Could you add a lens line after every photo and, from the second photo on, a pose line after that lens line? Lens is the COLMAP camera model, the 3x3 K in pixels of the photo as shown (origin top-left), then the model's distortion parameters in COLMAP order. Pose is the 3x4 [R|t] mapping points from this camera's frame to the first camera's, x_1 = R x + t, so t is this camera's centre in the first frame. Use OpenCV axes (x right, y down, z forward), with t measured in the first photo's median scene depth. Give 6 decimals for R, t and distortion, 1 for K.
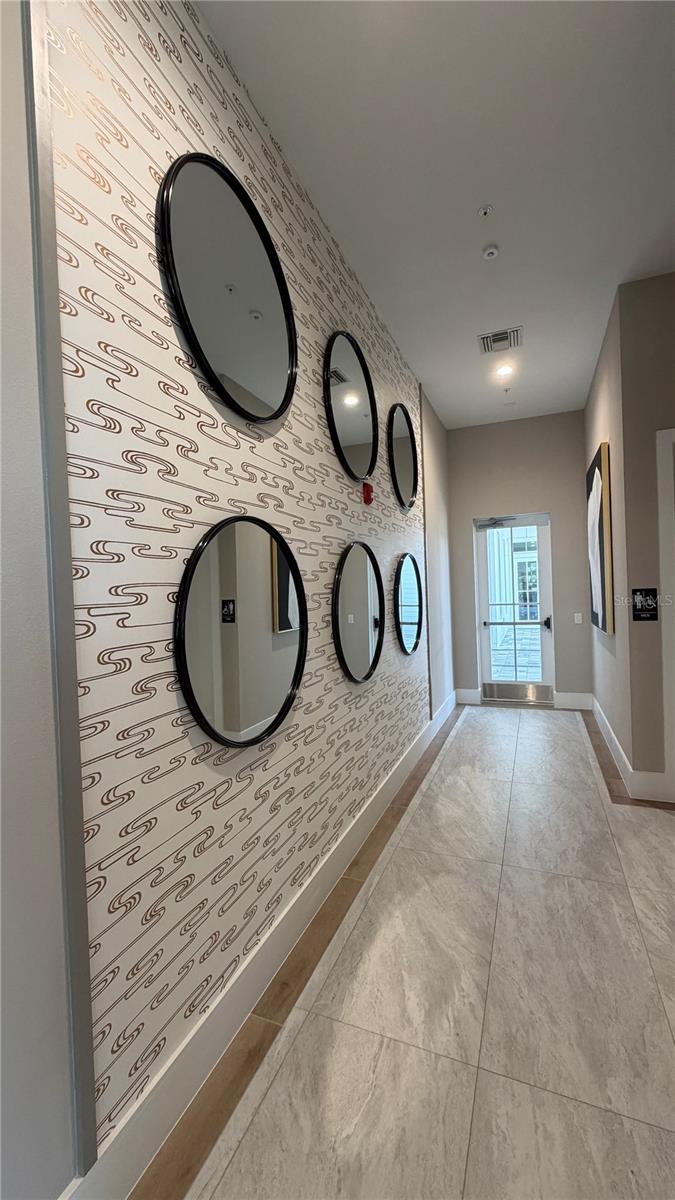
lens RADIAL K [[484.3, 0, 340.0], [0, 484.3, 597.8], [0, 0, 1]] dist [0.000534, -0.000148]
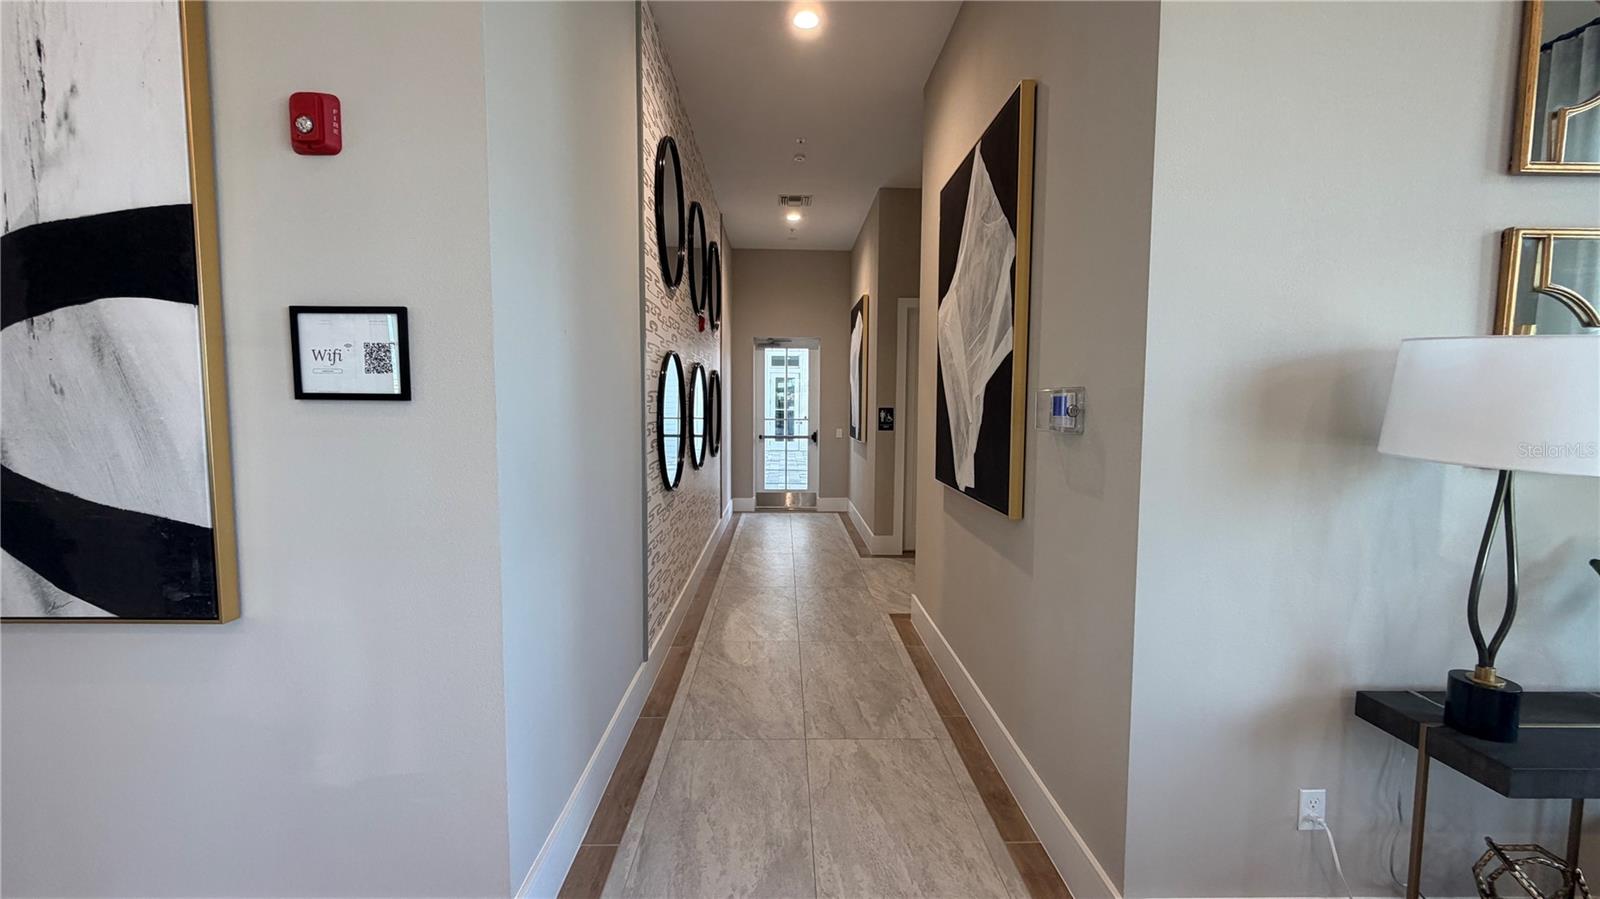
lens RADIAL K [[645.7, 0, 796.2], [0, 645.7, 455.9], [0, 0, 1]] dist [0.000534, -0.000148]
pose [[0.917757, 0.010873, 0.396994, -0.291148], [-0.035434, 0.997880, 0.054585, 0.021934], [-0.395559, -0.064162, 0.916197, -0.510552]]
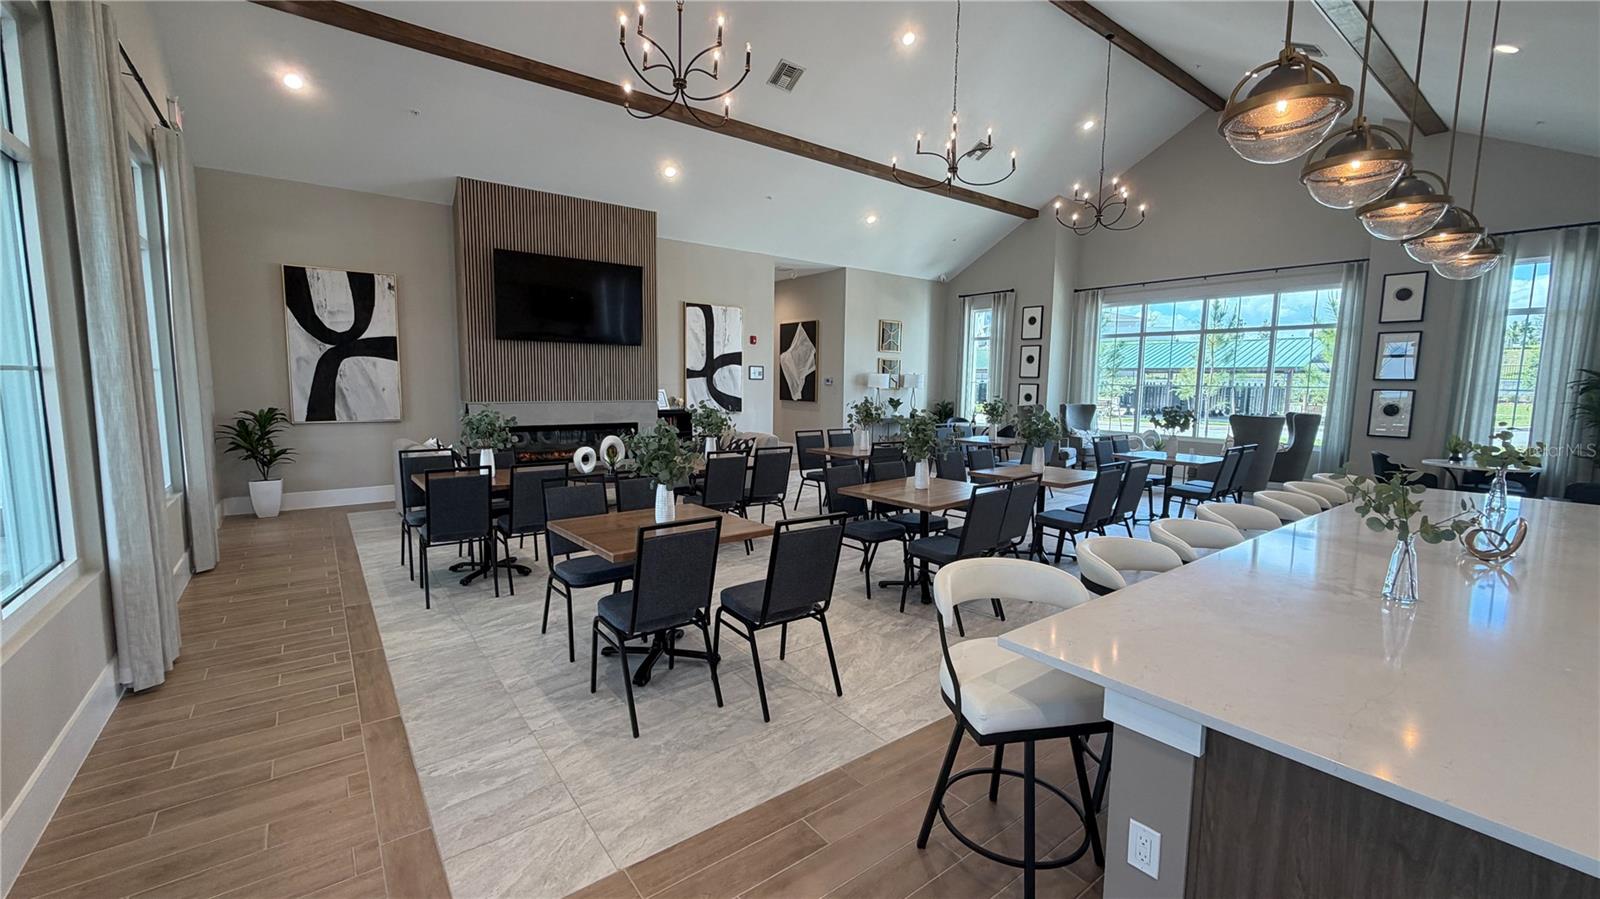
lens RADIAL K [[645.7, 0, 809.8], [0, 645.7, 456.5], [0, 0, 1]] dist [0.000534, -0.000148]
pose [[0.498081, -0.057307, 0.865235, -4.998433], [-0.017461, 0.996949, 0.076083, 0.242544], [-0.866955, -0.053004, 0.495561, -2.691635]]
